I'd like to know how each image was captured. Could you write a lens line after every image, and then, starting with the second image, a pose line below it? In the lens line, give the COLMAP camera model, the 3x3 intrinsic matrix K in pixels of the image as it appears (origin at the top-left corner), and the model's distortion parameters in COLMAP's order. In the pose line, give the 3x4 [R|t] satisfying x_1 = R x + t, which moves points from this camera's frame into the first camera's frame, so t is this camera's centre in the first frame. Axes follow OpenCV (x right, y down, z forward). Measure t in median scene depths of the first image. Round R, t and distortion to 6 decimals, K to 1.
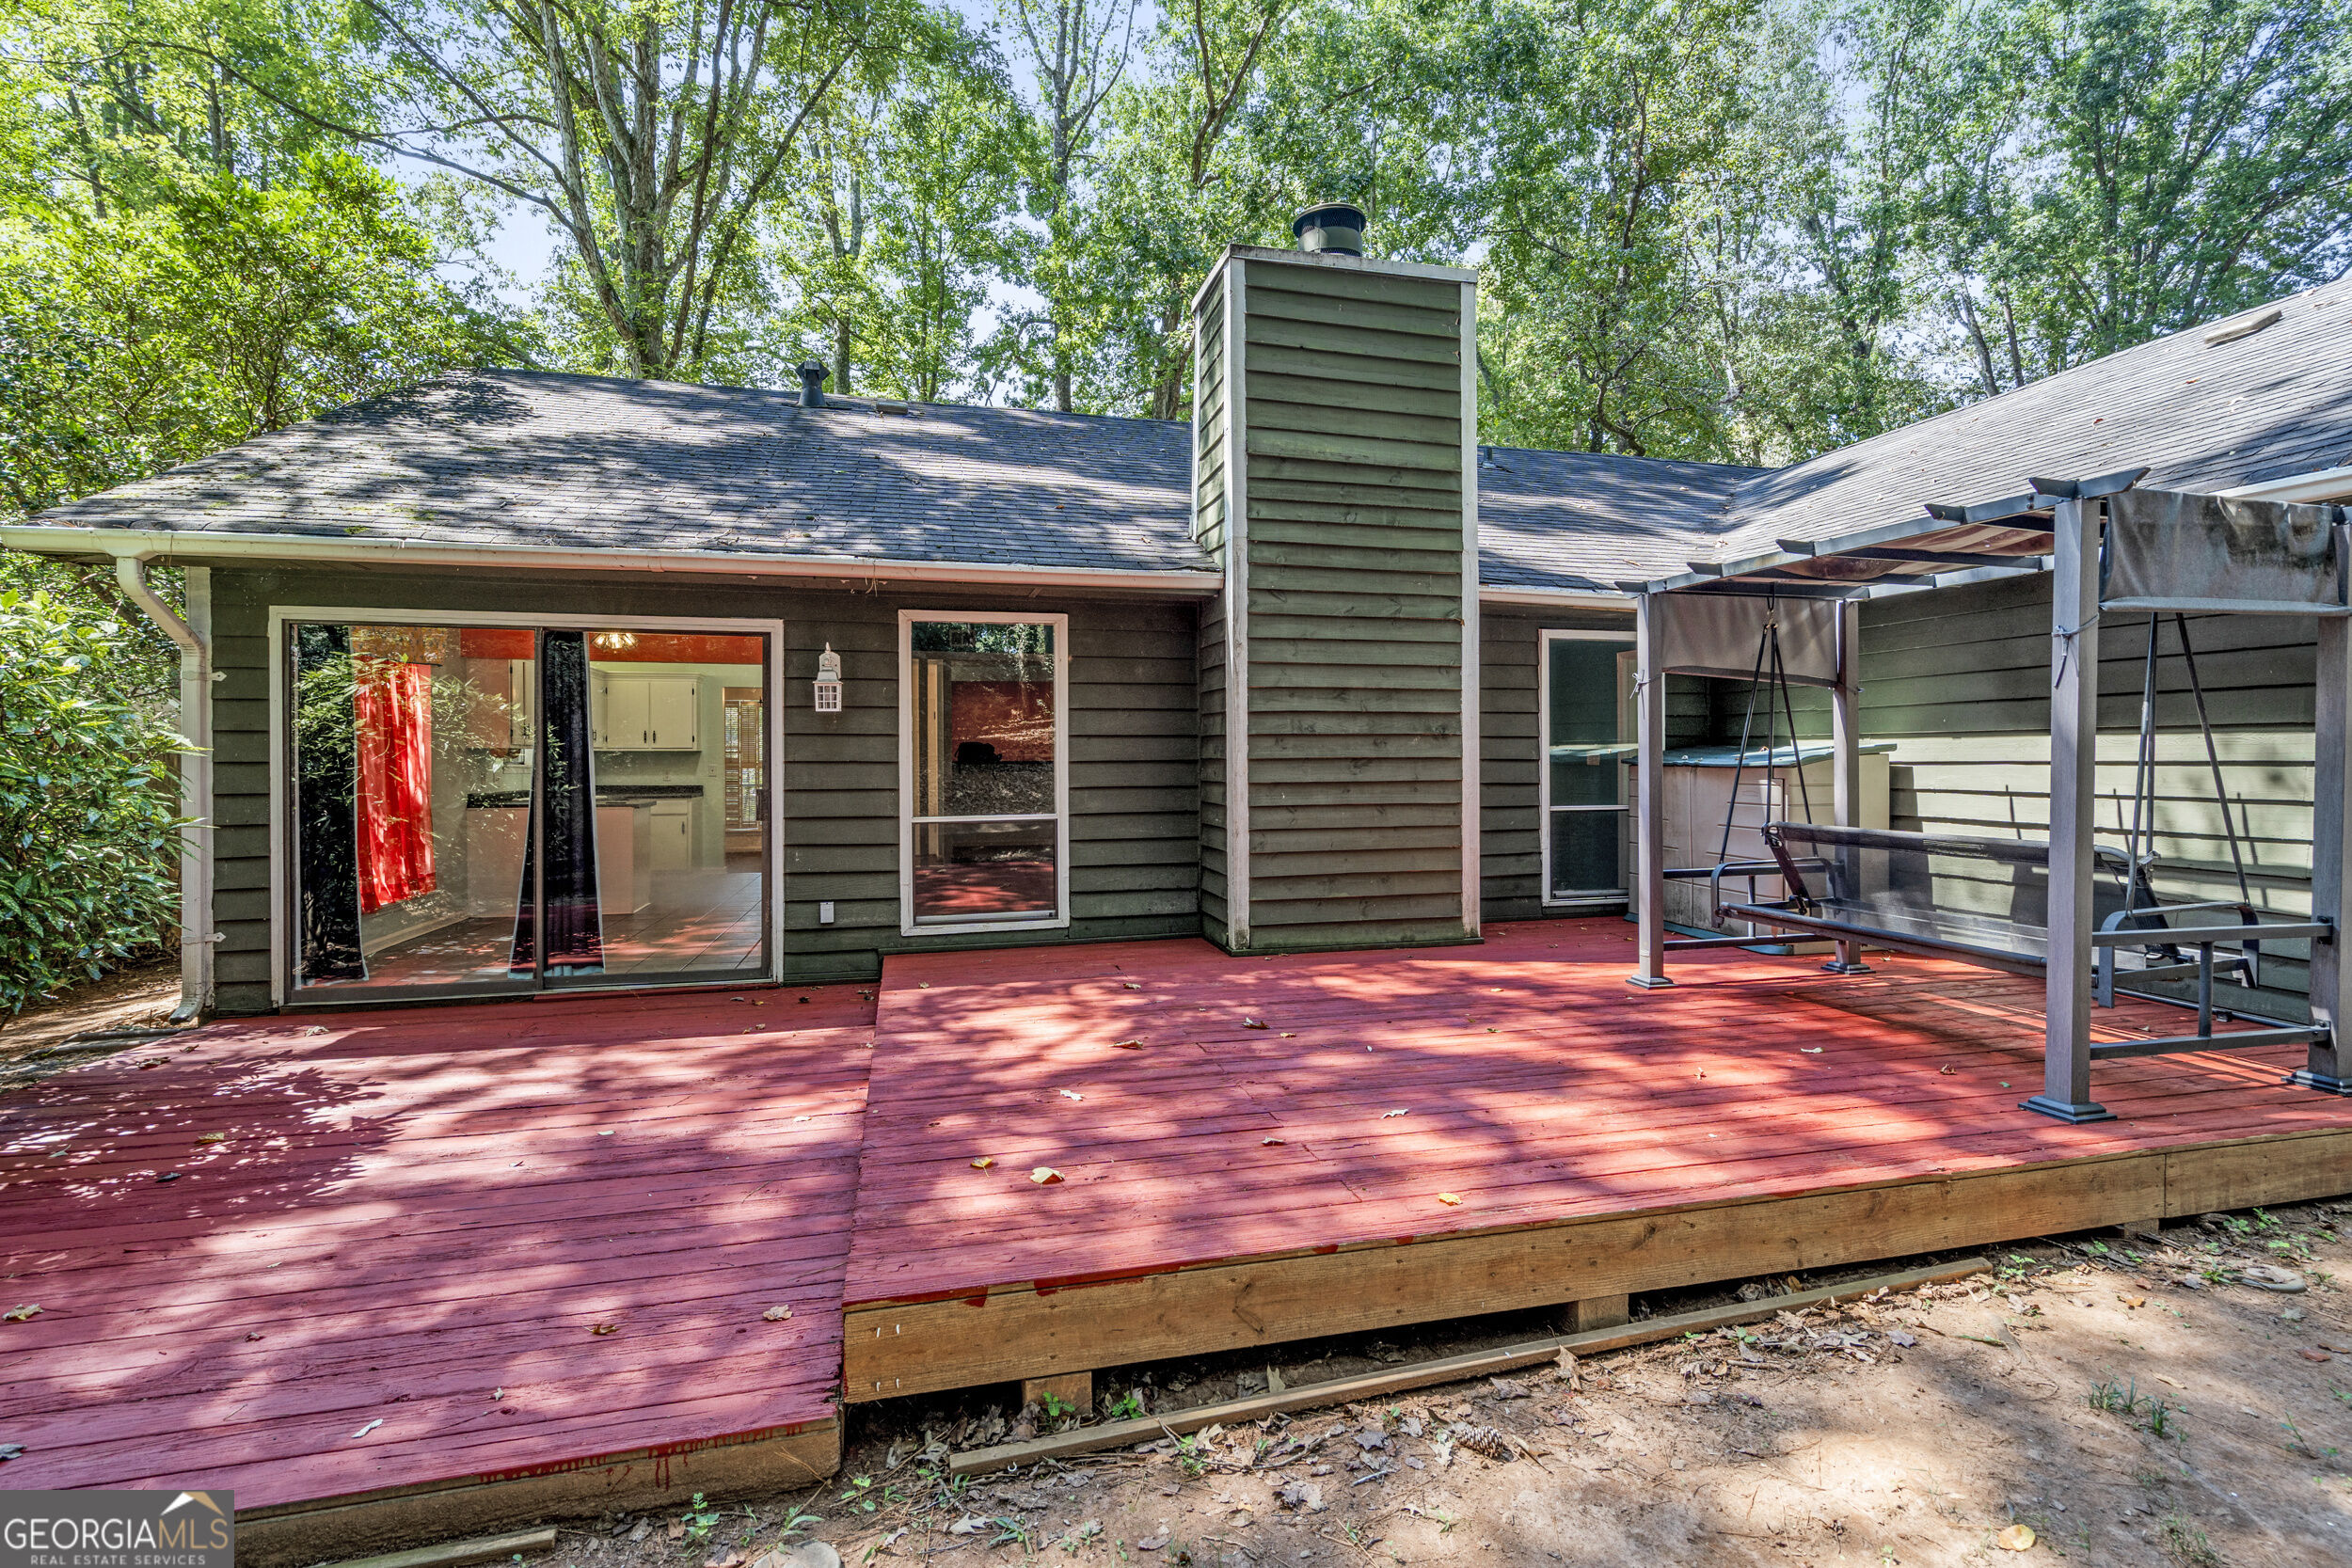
lens RADIAL K [[1078.6, 0, 1143.3], [0, 1078.6, 773.0], [0, 0, 1]] dist [-0.005226, 0.001039]
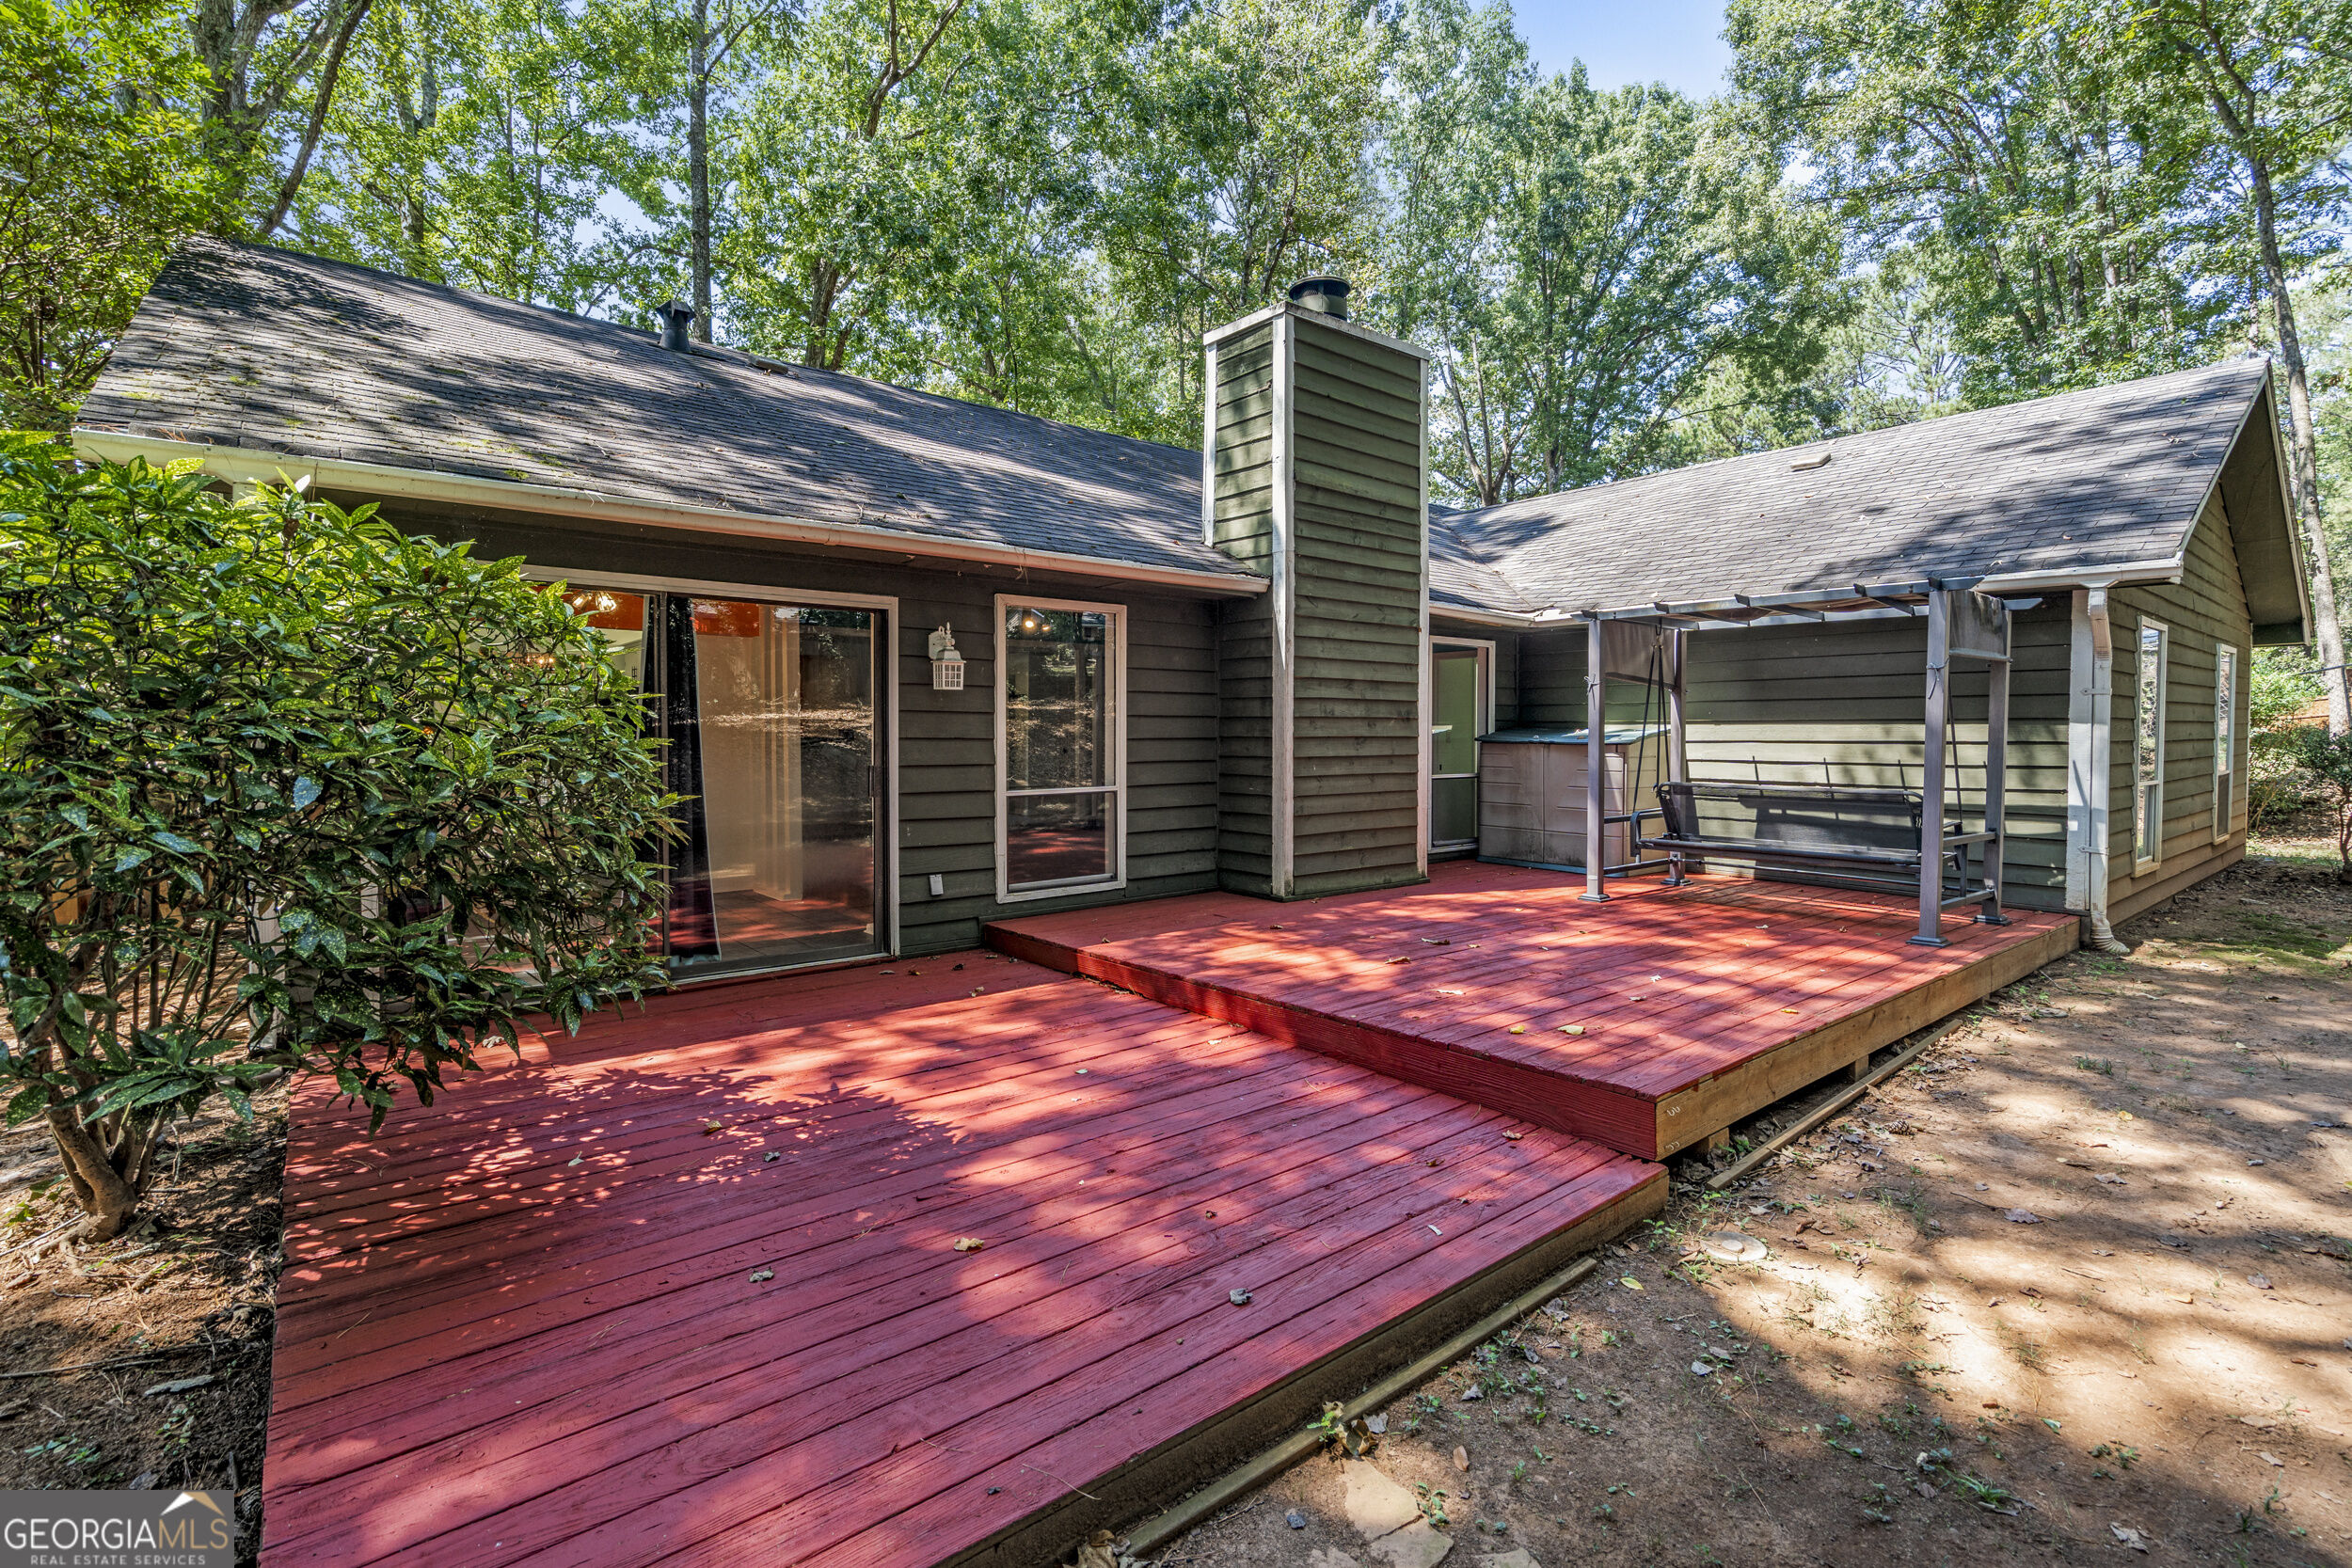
lens RADIAL K [[1078.6, 0, 1174.0], [0, 1078.6, 775.9], [0, 0, 1]] dist [-0.005226, 0.001039]
pose [[0.904836, -0.010867, 0.425622, -0.529603], [0.001176, 0.999734, 0.023025, 0.002358], [-0.425759, -0.020333, 0.904608, -0.025423]]
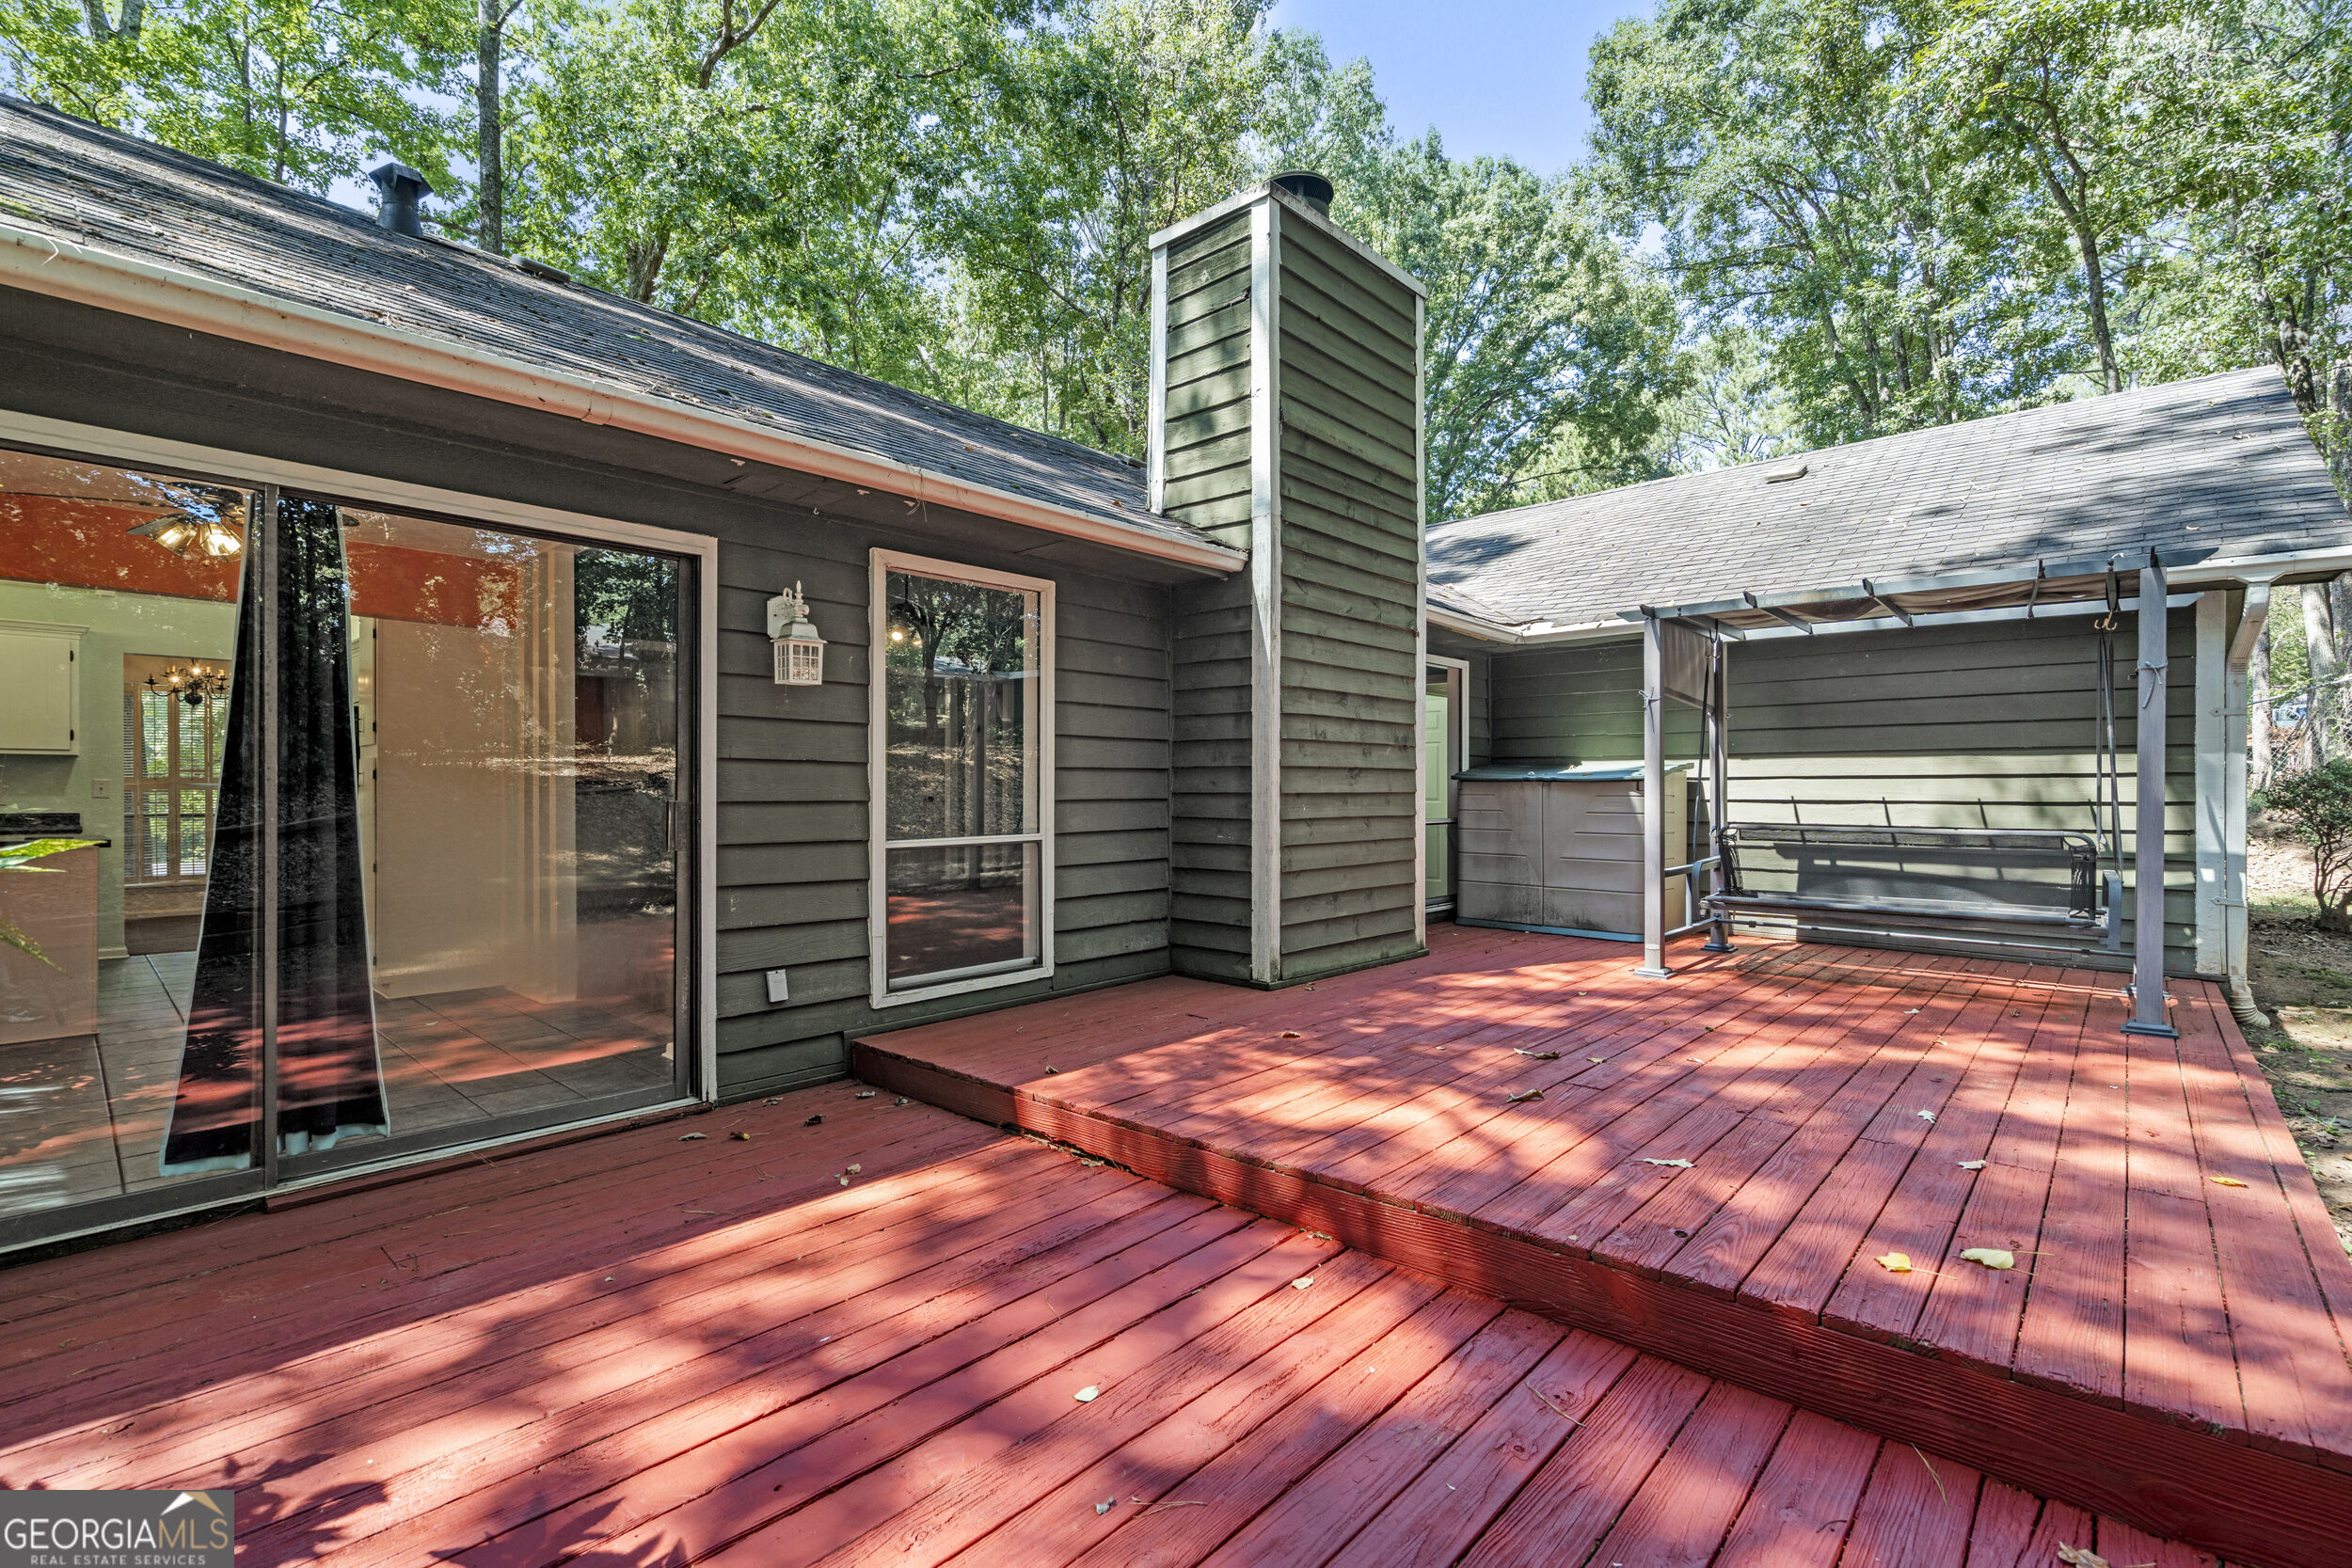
lens RADIAL K [[1078.6, 0, 1189.5], [0, 1078.6, 802.0], [0, 0, 1]] dist [-0.005226, 0.001039]
pose [[0.829031, -0.000823, 0.559203, -0.458832], [0.003127, 0.999990, -0.003164, 0.018912], [-0.559195, 0.004371, 0.829025, 0.305792]]
